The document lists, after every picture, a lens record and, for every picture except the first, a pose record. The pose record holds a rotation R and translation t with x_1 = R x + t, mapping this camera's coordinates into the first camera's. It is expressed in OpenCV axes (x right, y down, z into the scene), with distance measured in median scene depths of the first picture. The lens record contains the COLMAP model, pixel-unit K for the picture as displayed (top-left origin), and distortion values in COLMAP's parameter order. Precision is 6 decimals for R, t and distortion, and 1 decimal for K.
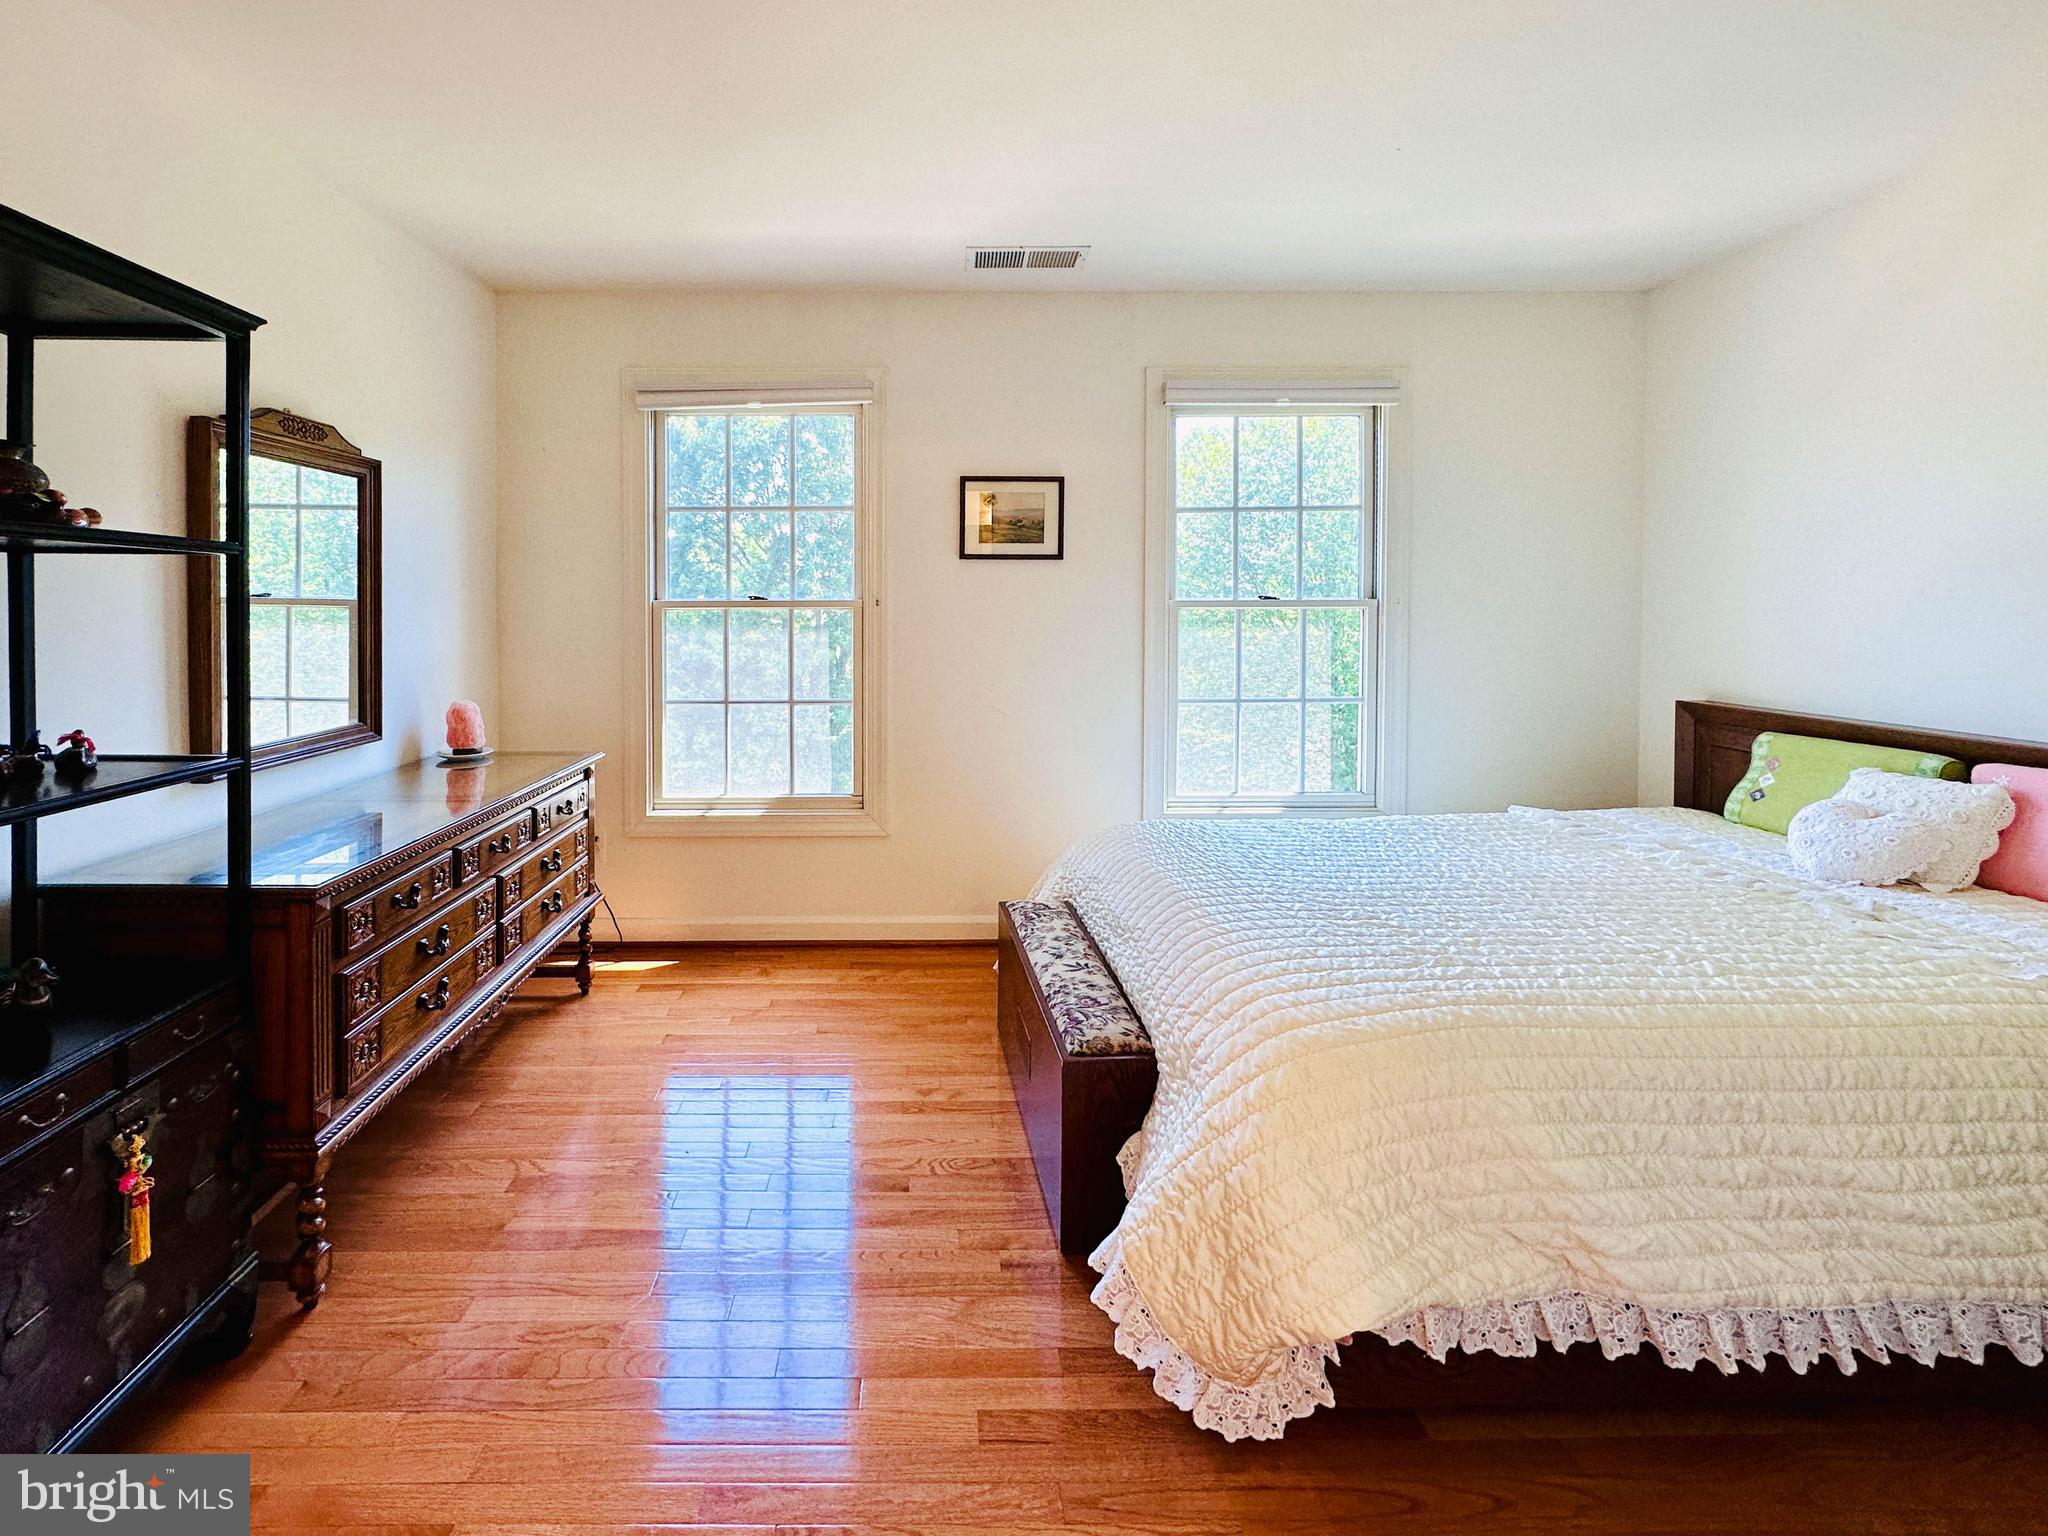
lens RADIAL K [[839.0, 0, 916.8], [0, 839.0, 626.7], [0, 0, 1]] dist [-0.000376, 0.000576]
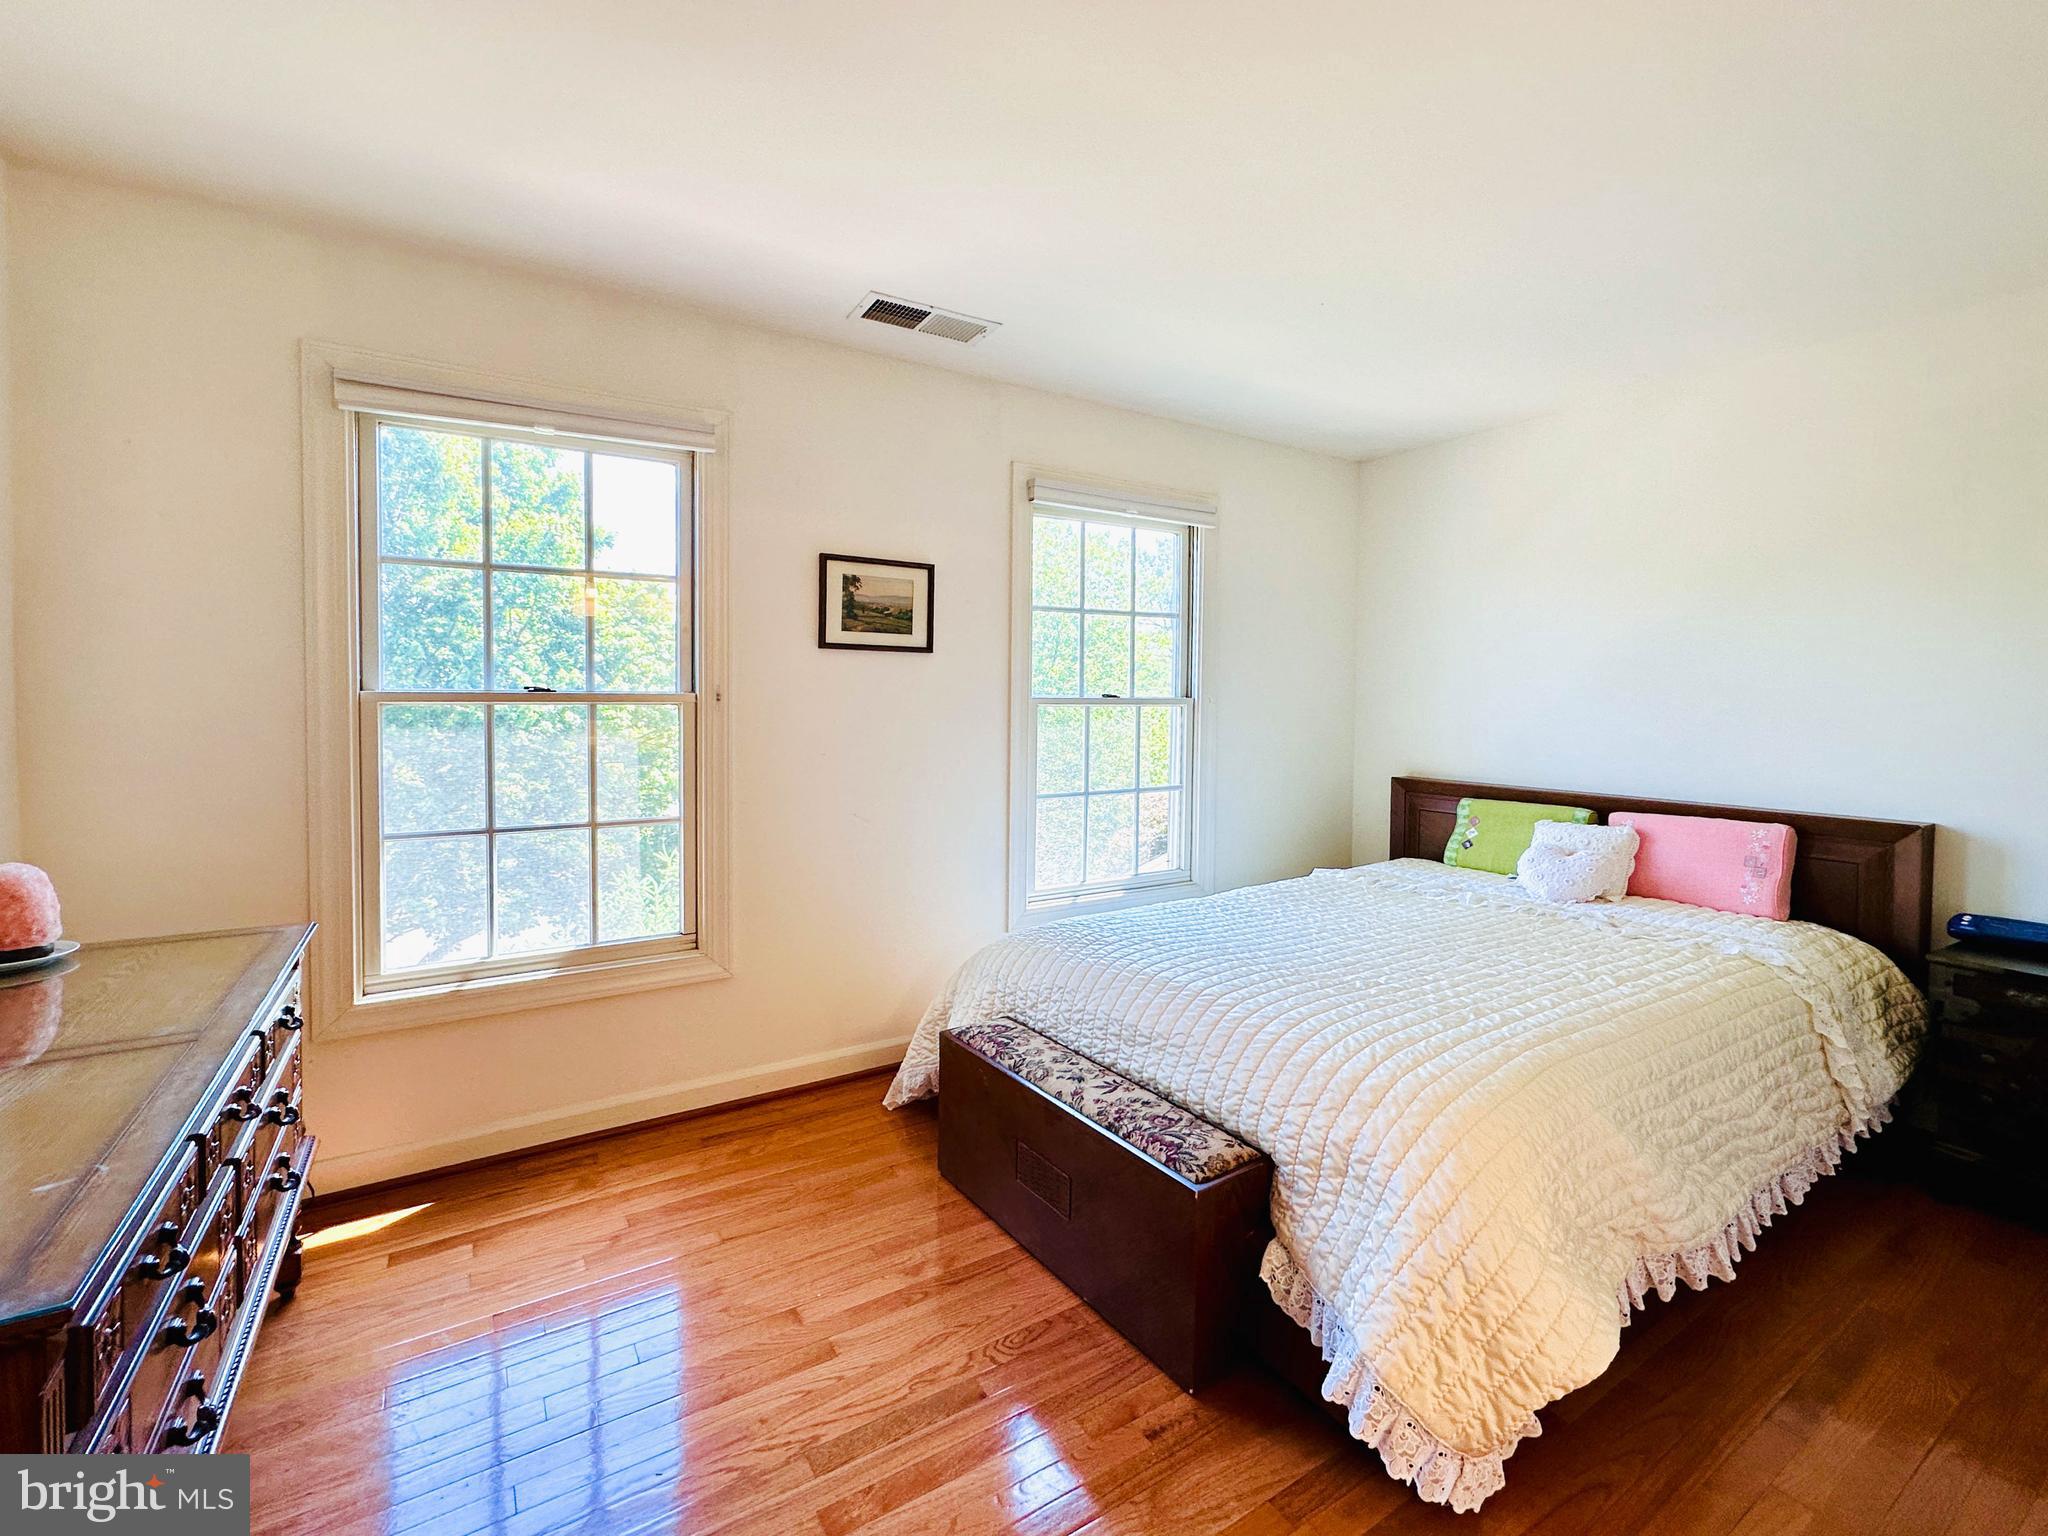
lens RADIAL K [[835.3, 0, 1017.9], [0, 835.3, 731.0], [0, 0, 1]] dist [-0.001379, 0.000020]
pose [[0.853818, -0.012589, 0.520419, -0.240390], [0.005514, 0.999870, 0.015141, -0.006739], [-0.520542, -0.010058, 0.853777, 0.158468]]
